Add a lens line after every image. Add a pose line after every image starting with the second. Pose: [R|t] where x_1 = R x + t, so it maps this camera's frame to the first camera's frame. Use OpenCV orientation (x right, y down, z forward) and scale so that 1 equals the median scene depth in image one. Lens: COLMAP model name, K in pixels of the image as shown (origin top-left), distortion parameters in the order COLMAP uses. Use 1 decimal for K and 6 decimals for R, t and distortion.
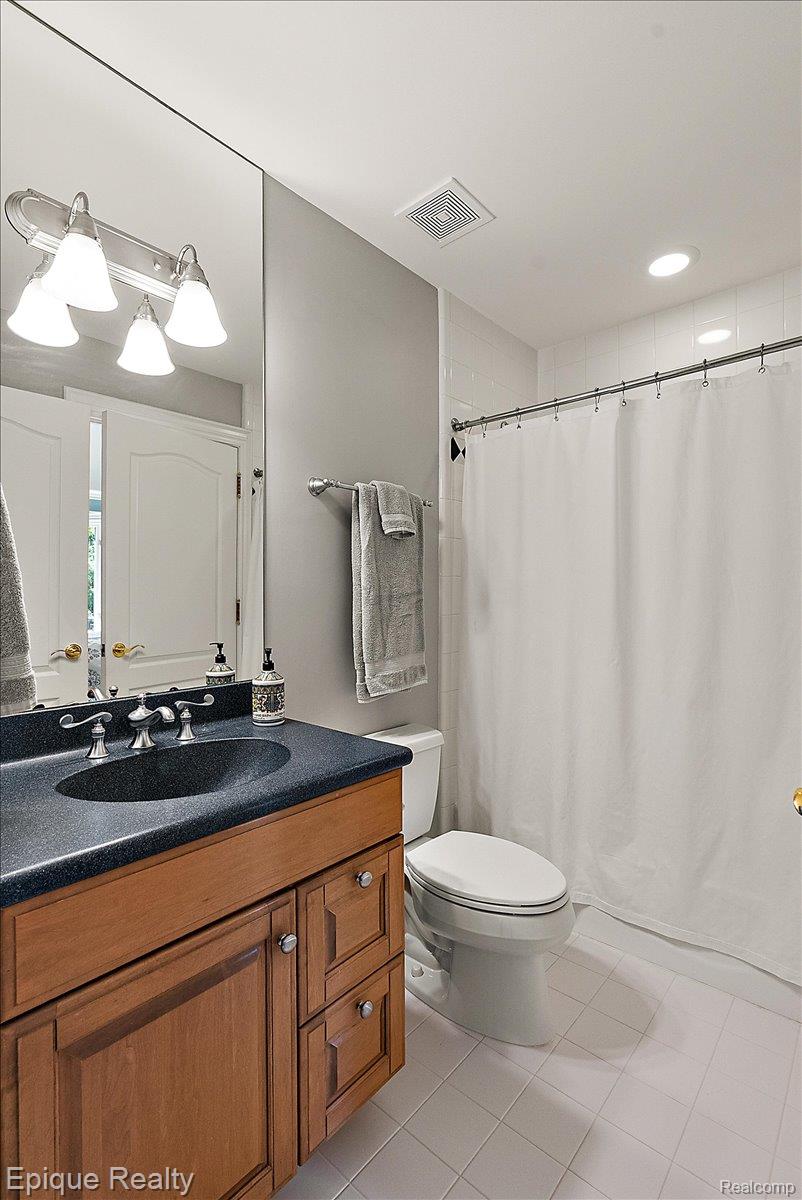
lens RADIAL K [[550.6, 0, 401.0], [0, 550.6, 600.0], [0, 0, 1]] dist [-0.000737, -0.000042]
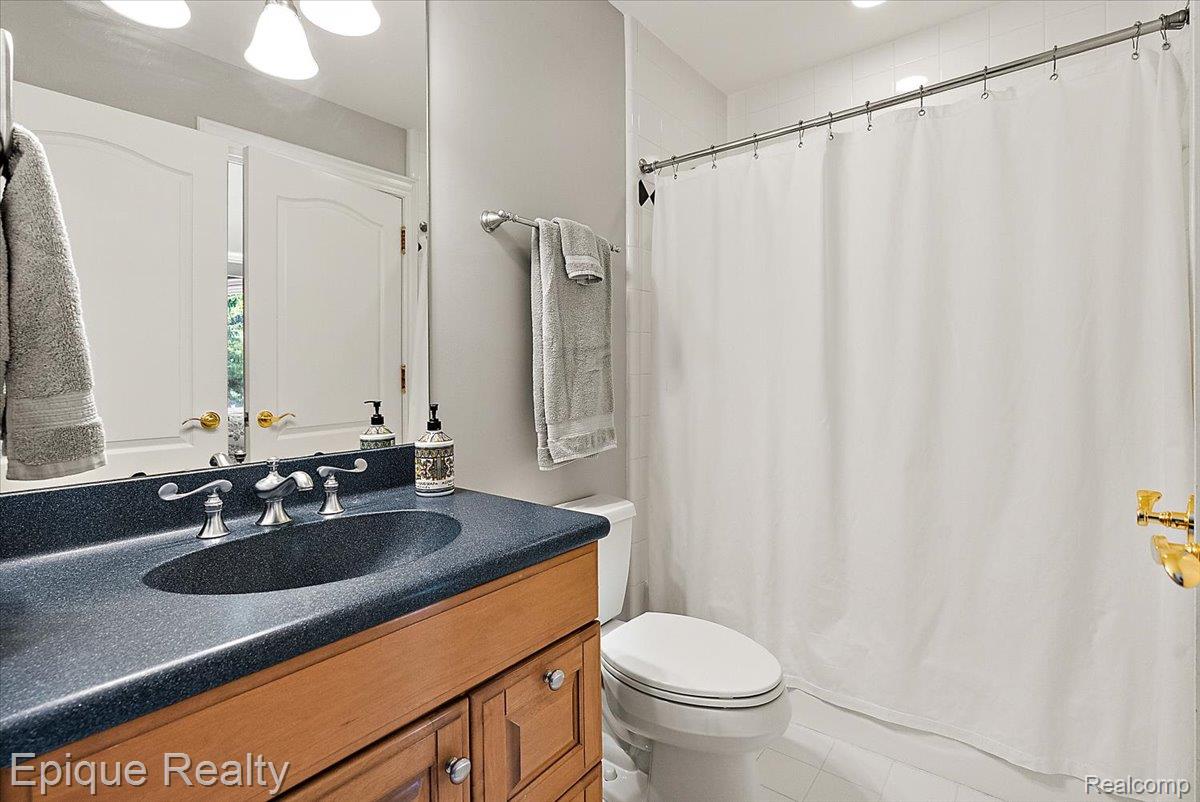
lens RADIAL K [[554.0, 0, 610.8], [0, 554.0, 376.5], [0, 0, 1]] dist [-0.003176, 0.000803]
pose [[0.997904, -0.005981, 0.064439, -0.023828], [0.006003, 0.999982, -0.000160, 0.043666], [-0.064437, 0.000547, 0.997922, 0.127157]]
